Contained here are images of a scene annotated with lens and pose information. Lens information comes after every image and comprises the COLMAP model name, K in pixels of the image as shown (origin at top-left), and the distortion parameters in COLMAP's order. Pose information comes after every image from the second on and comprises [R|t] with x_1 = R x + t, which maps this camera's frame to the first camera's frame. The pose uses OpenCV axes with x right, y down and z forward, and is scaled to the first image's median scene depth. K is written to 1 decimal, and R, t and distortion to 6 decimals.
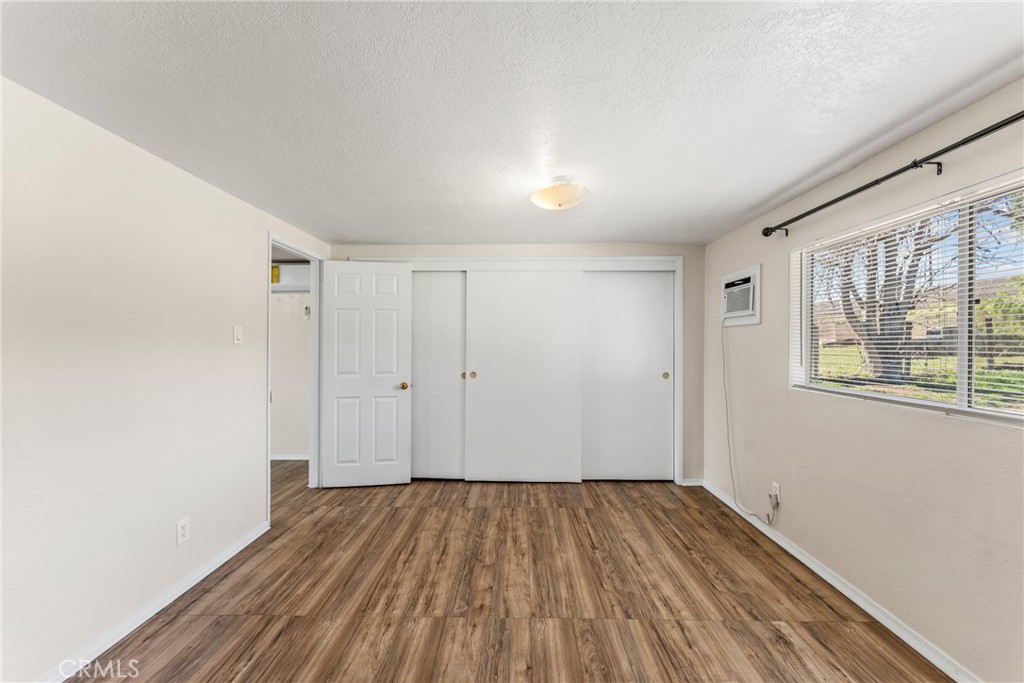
lens RADIAL K [[413.8, 0, 515.3], [0, 413.8, 341.7], [0, 0, 1]] dist [-0.004055, -0.000270]
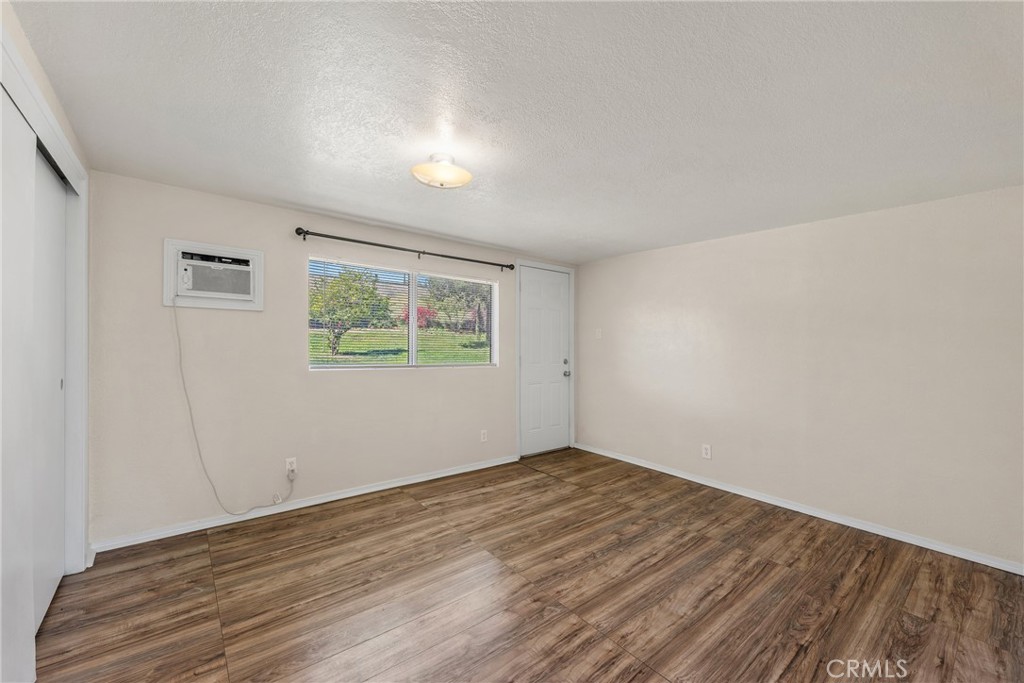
lens RADIAL K [[413.8, 0, 515.3], [0, 413.8, 345.1], [0, 0, 1]] dist [-0.004055, -0.000270]
pose [[-0.656816, -0.025156, 0.753631, -0.739844], [-0.029138, 0.999544, 0.007970, 0.014250], [-0.753488, -0.016725, -0.657249, 1.602412]]
